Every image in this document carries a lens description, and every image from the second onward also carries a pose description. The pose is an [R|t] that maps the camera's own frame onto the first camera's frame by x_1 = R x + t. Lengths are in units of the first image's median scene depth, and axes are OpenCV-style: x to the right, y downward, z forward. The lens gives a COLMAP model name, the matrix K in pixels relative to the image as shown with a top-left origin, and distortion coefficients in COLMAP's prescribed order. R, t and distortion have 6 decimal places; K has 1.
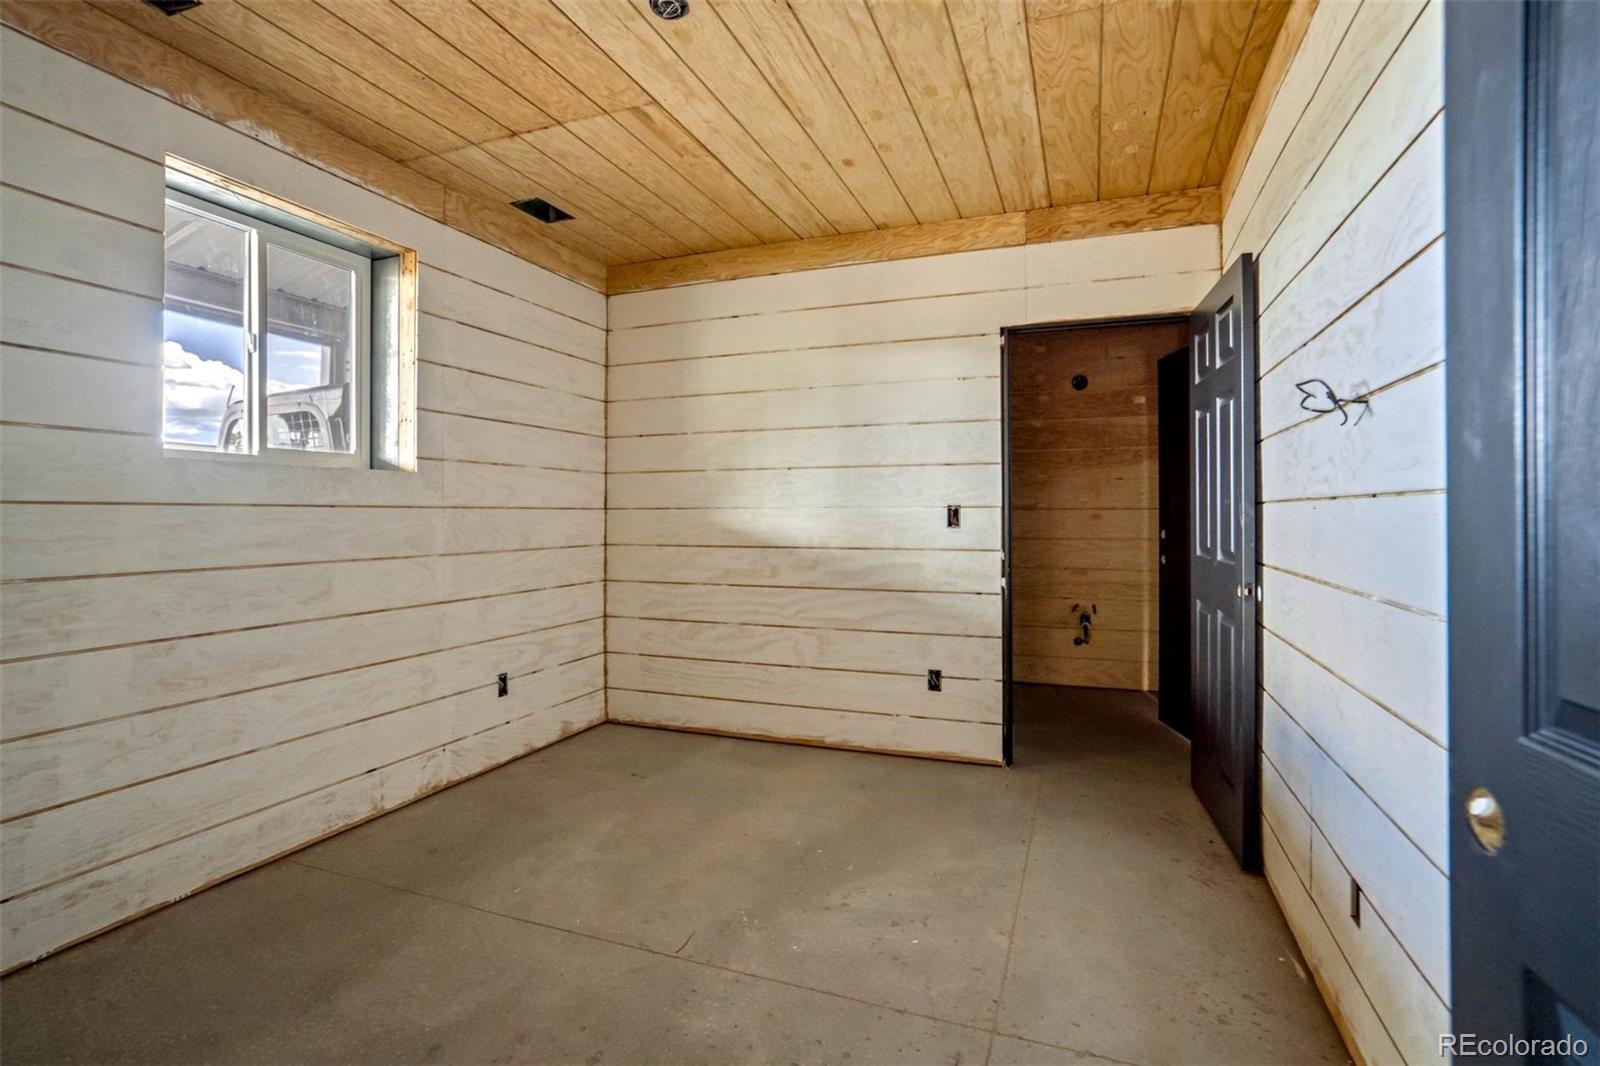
lens RADIAL K [[756.6, 0, 806.4], [0, 756.6, 516.4], [0, 0, 1]] dist [-0.014950, 0.000129]
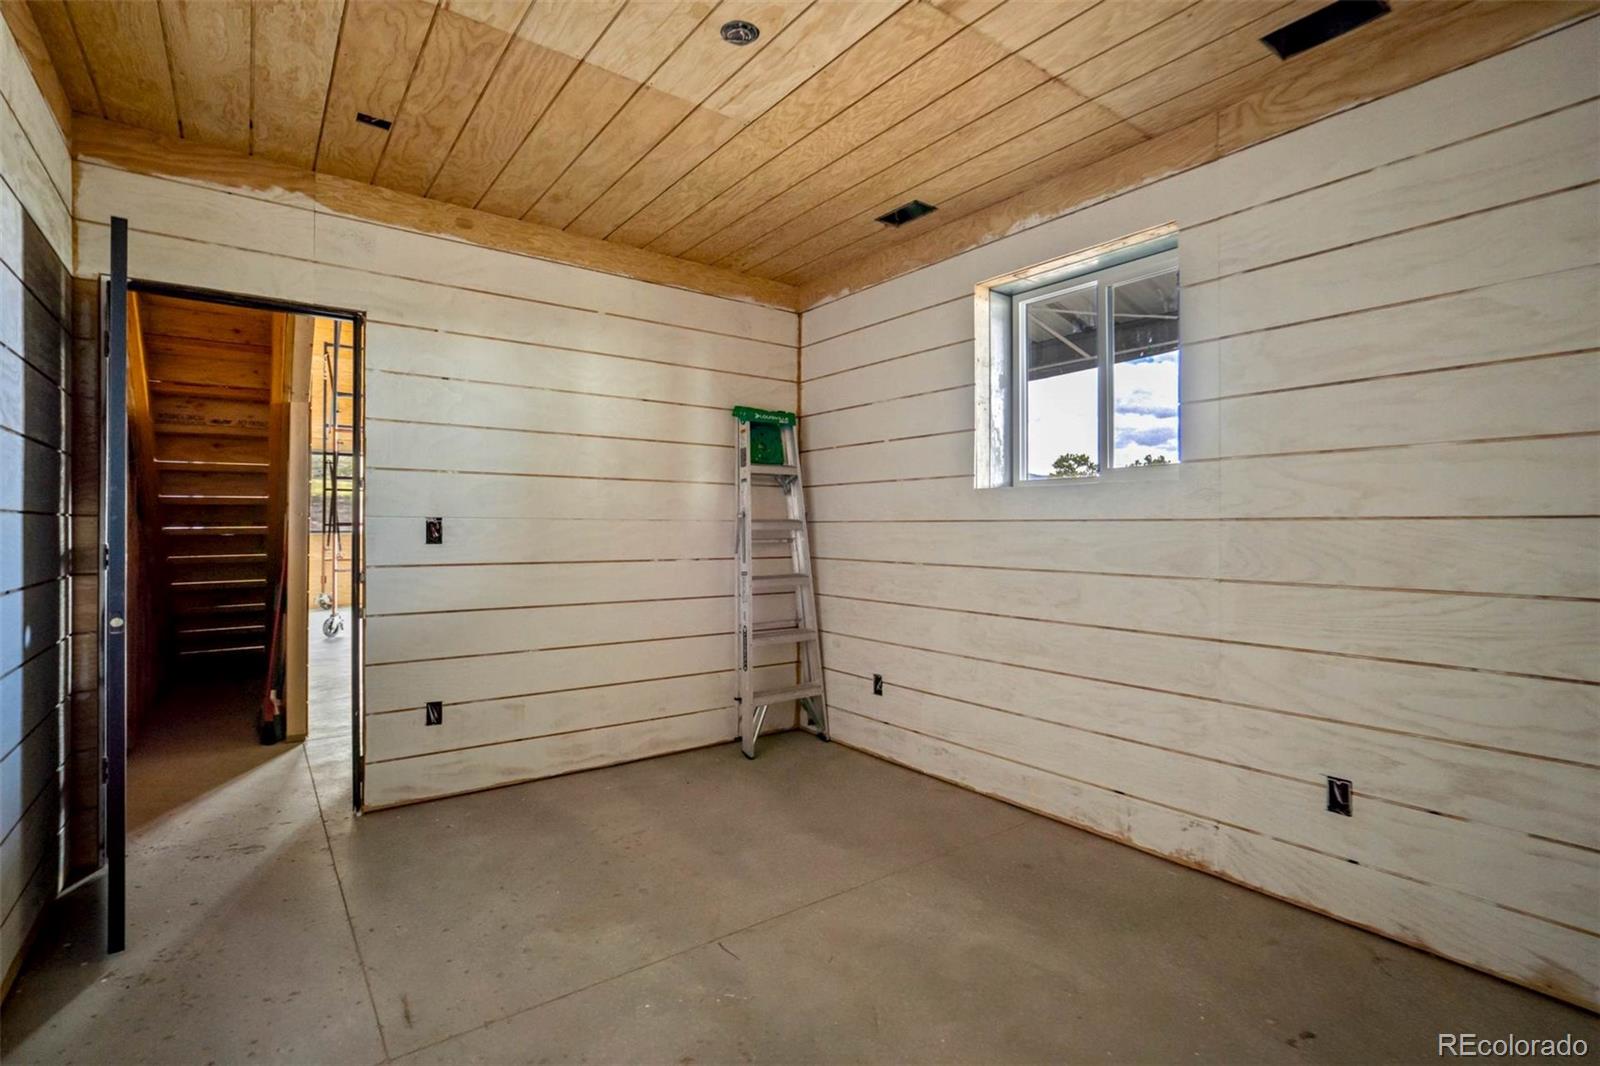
lens RADIAL K [[743.2, 0, 790.2], [0, 743.2, 533.2], [0, 0, 1]] dist [-0.004255, -0.000058]
pose [[-0.535695, 0.006291, -0.844388, 0.464298], [-0.001914, 0.999961, 0.008665, -0.004439], [0.844409, 0.006258, -0.535662, 1.168333]]
